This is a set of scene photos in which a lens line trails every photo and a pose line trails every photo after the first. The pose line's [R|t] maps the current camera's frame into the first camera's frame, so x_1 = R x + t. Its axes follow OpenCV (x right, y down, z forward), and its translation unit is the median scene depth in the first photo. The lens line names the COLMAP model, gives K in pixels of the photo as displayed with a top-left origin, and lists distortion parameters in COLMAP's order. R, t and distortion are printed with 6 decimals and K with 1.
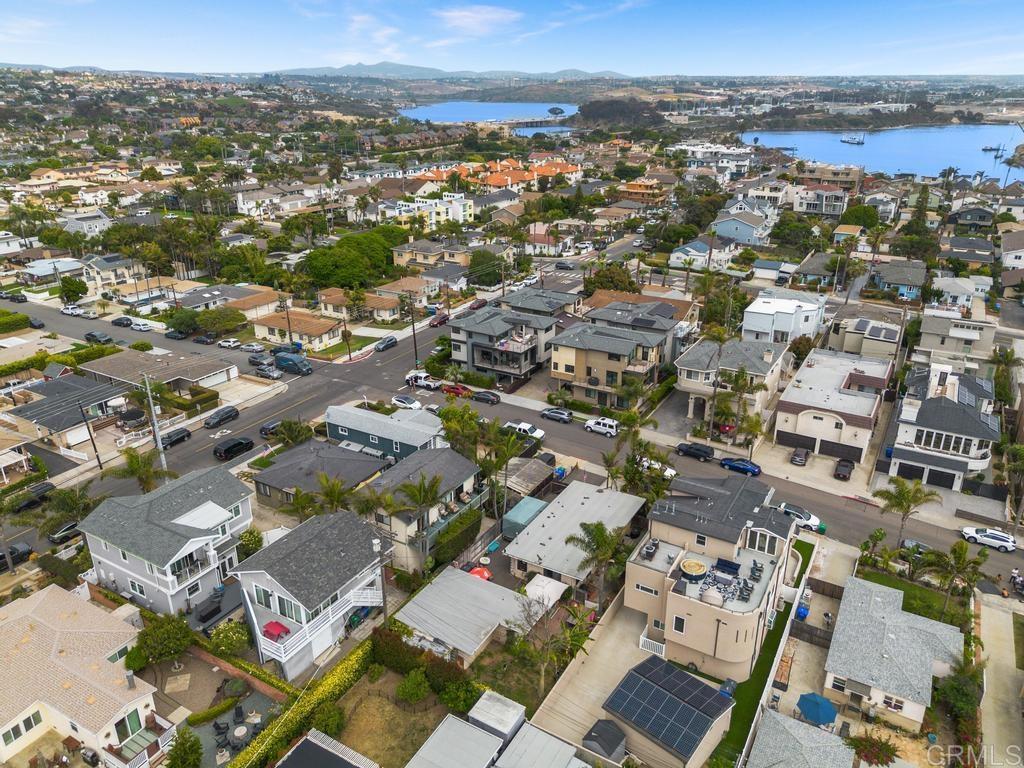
lens RADIAL K [[722.8, 0, 512.0], [0, 722.8, 384.0], [0, 0, 1]] dist [0.076595, -0.078232]
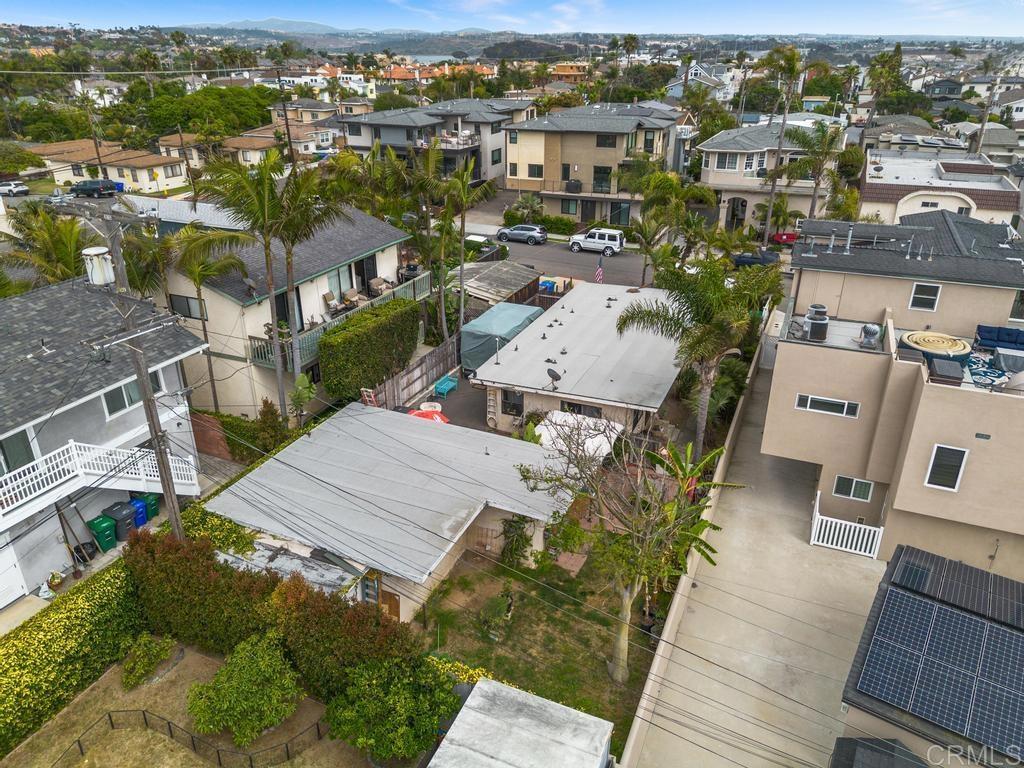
lens RADIAL K [[722.8, 0, 512.0], [0, 722.8, 384.0], [0, 0, 1]] dist [0.076595, -0.078232]
pose [[0.992297, -0.050538, 0.113104, -0.025501], [0.045381, 0.997829, 0.047721, 0.141789], [-0.115271, -0.042221, 0.992436, 0.353425]]
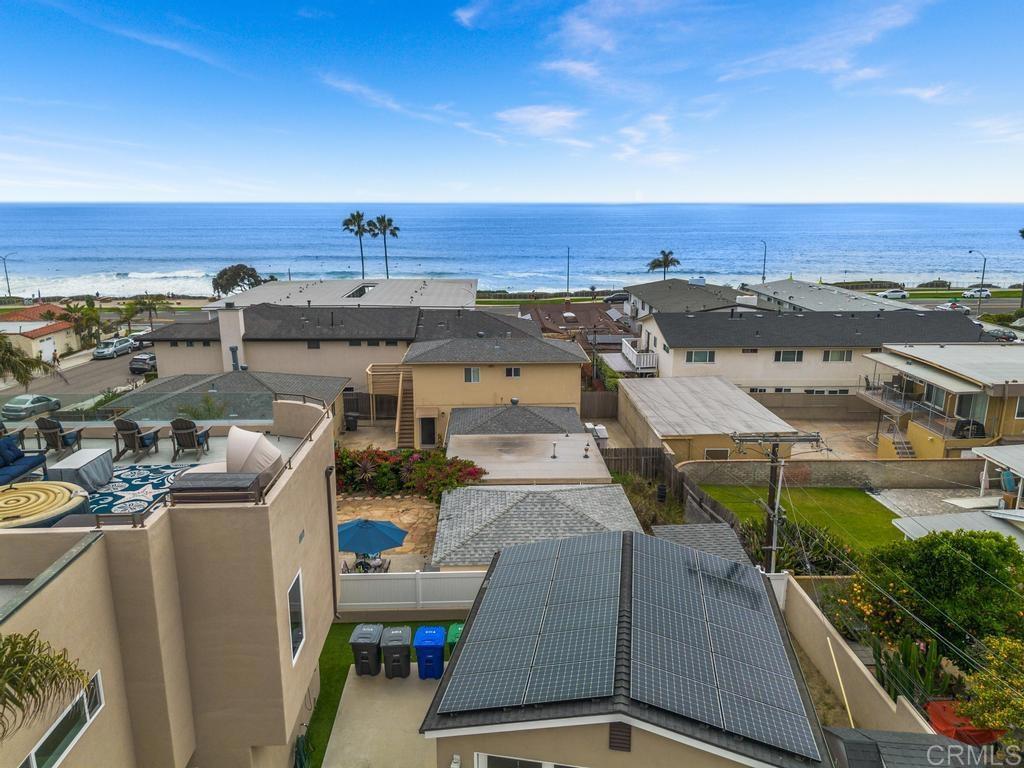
lens RADIAL K [[728.2, 0, 514.3], [0, 728.2, 380.4], [0, 0, 1]] dist [0.051564, -0.043373]
pose [[-0.537205, -0.200251, 0.819335, 0.007357], [0.318338, 0.851426, 0.416816, 0.105092], [-0.781071, 0.484741, -0.393643, 0.556947]]
